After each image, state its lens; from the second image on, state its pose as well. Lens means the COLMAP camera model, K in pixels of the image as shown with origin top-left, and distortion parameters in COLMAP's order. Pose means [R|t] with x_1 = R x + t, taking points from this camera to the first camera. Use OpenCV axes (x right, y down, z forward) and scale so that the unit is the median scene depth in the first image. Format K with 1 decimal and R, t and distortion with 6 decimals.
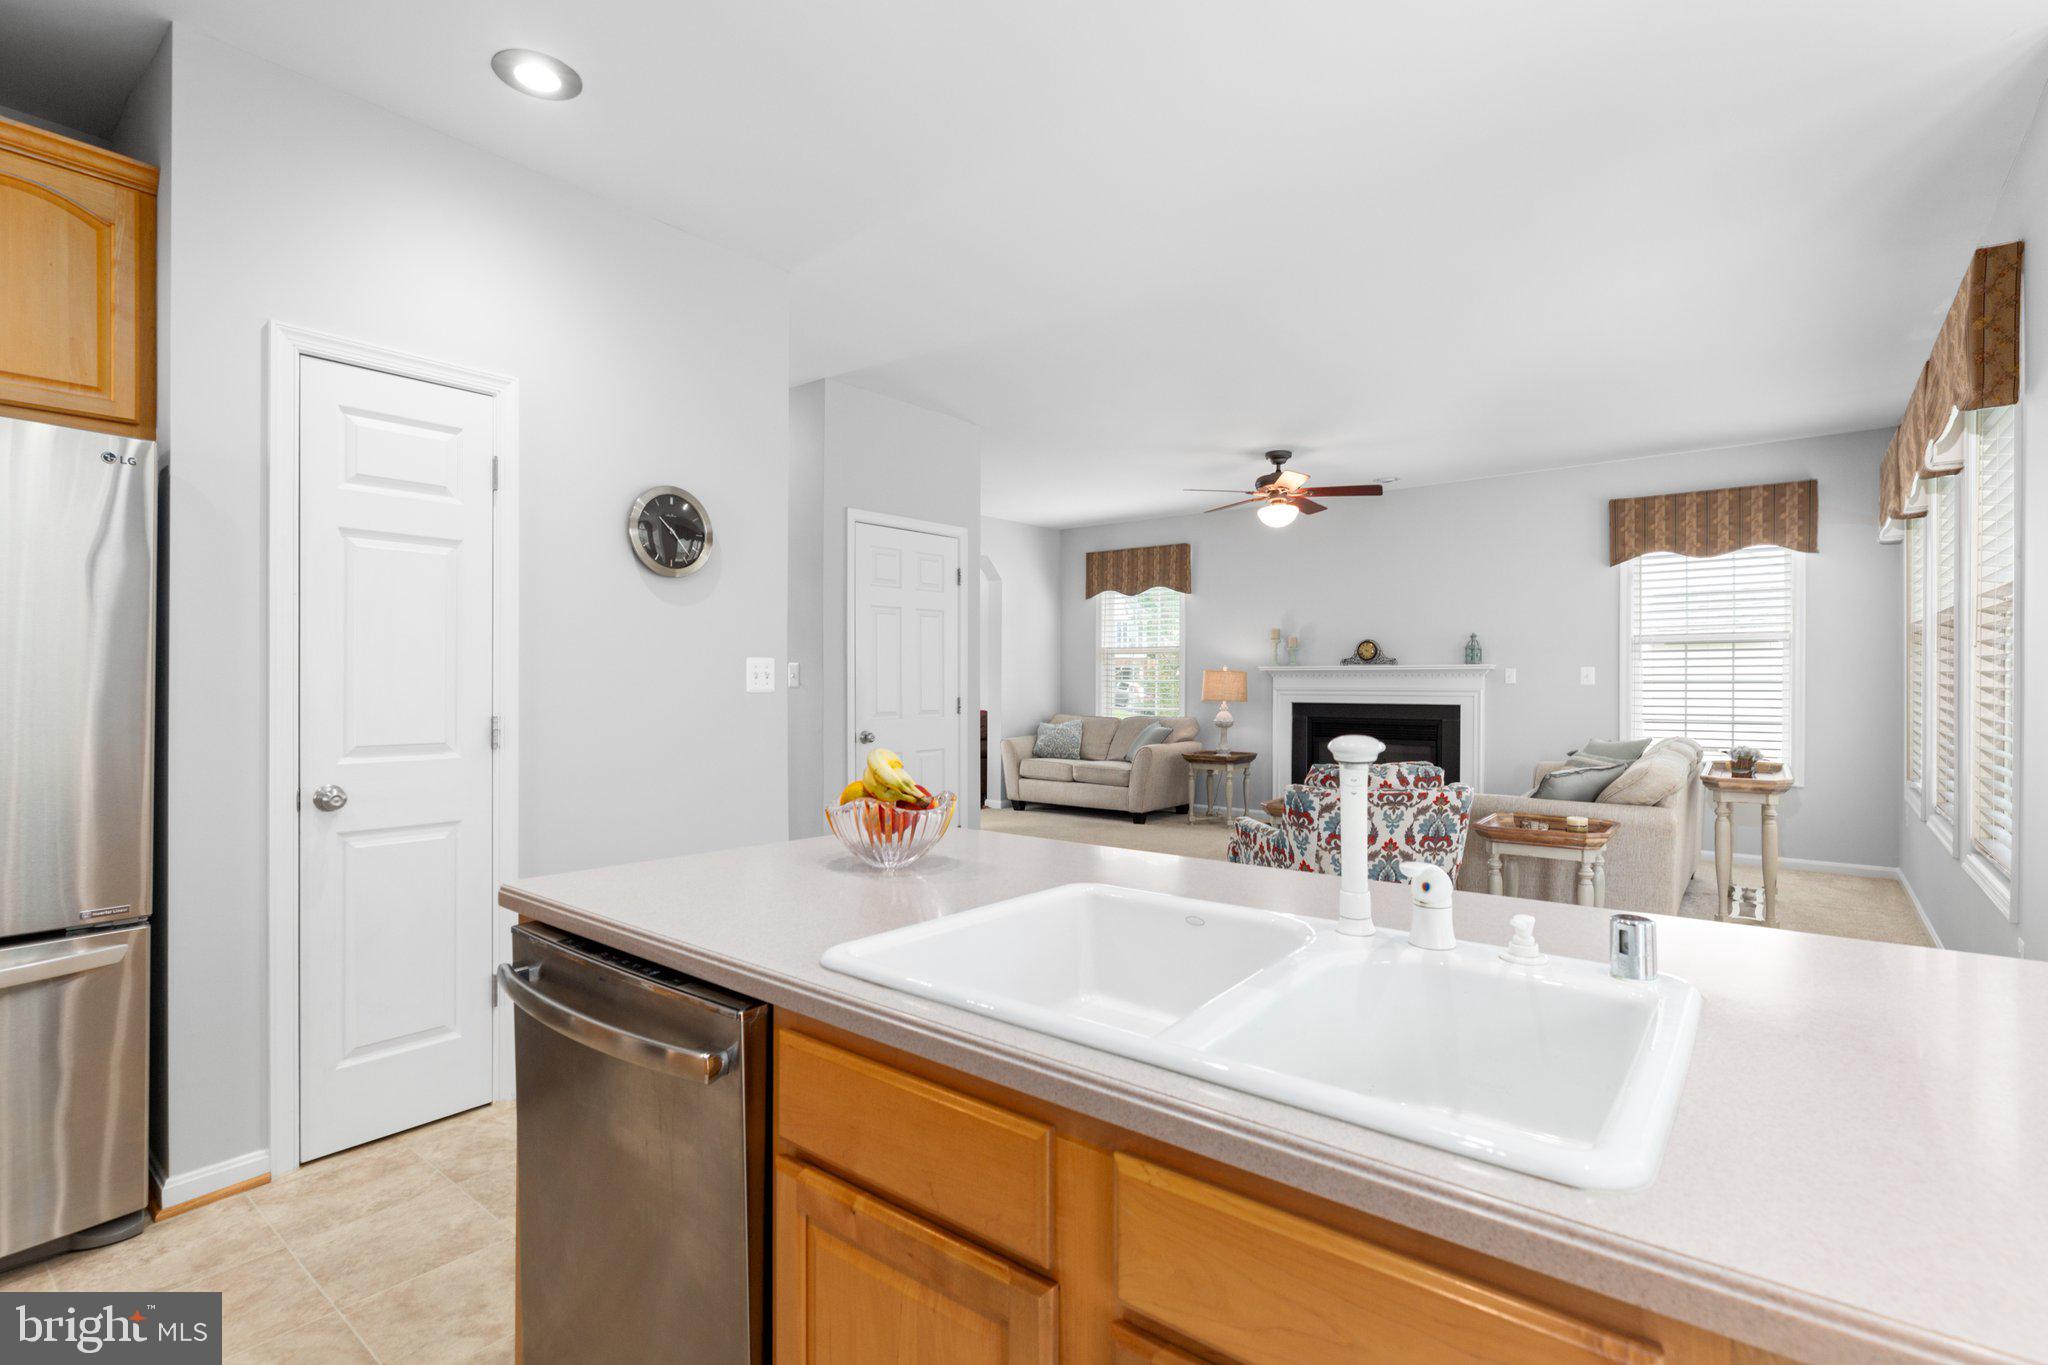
lens RADIAL K [[955.2, 0, 1022.8], [0, 955.2, 695.4], [0, 0, 1]] dist [-0.002250, 0.000148]
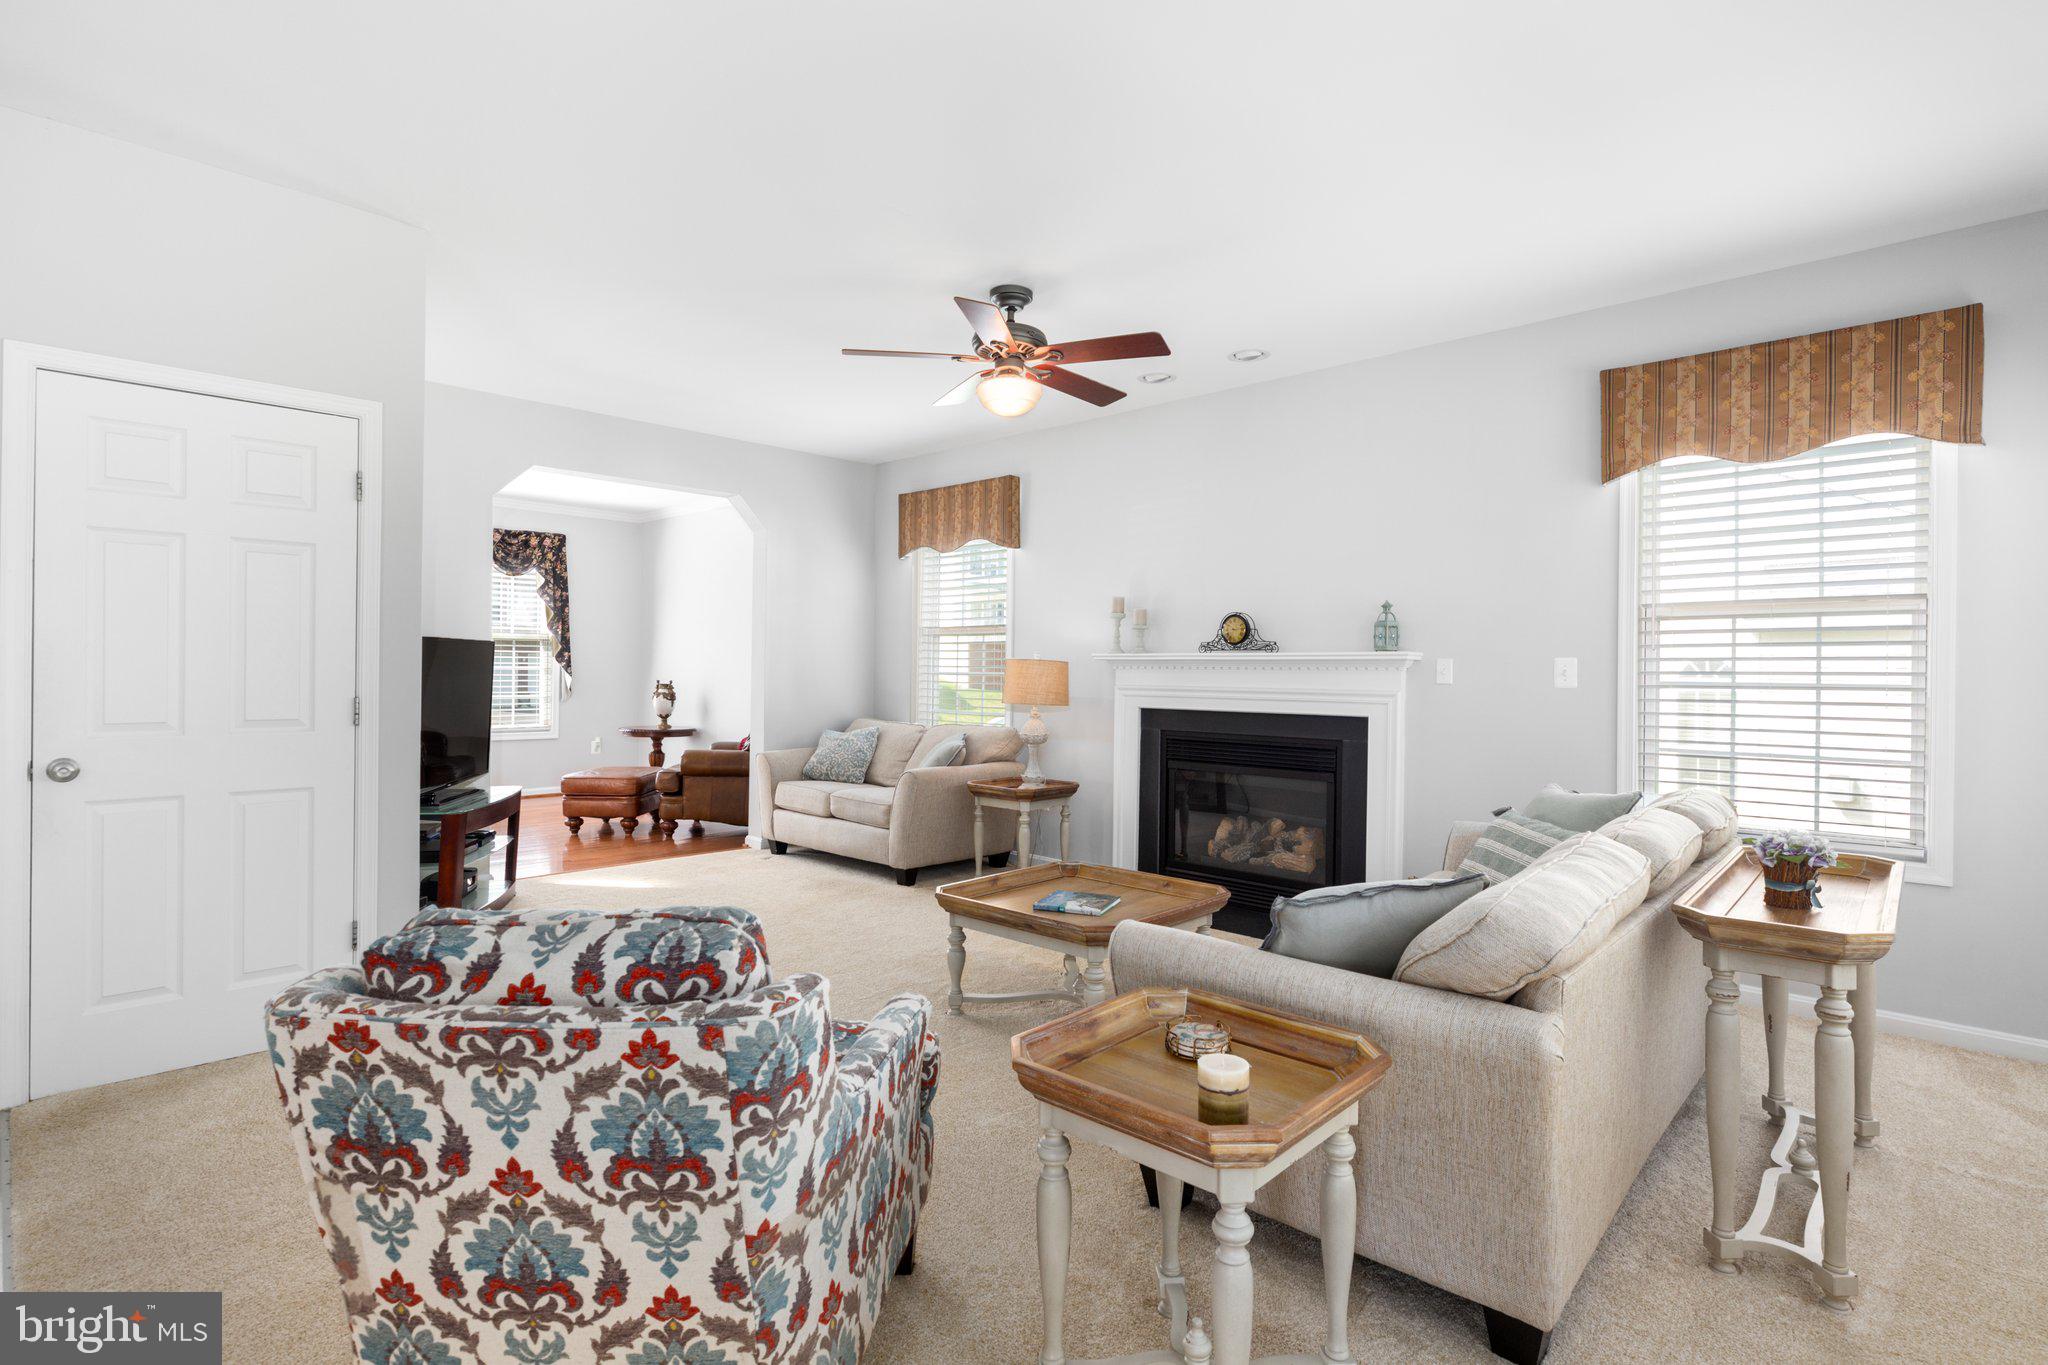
lens RADIAL K [[996.3, 0, 1026.2], [0, 996.3, 678.9], [0, 0, 1]] dist [-0.002067, 0.000704]
pose [[0.996243, 0.012400, -0.085714, 0.336201], [-0.013128, 0.999882, -0.007936, -0.008012], [0.085606, 0.009031, 0.996288, 0.386055]]
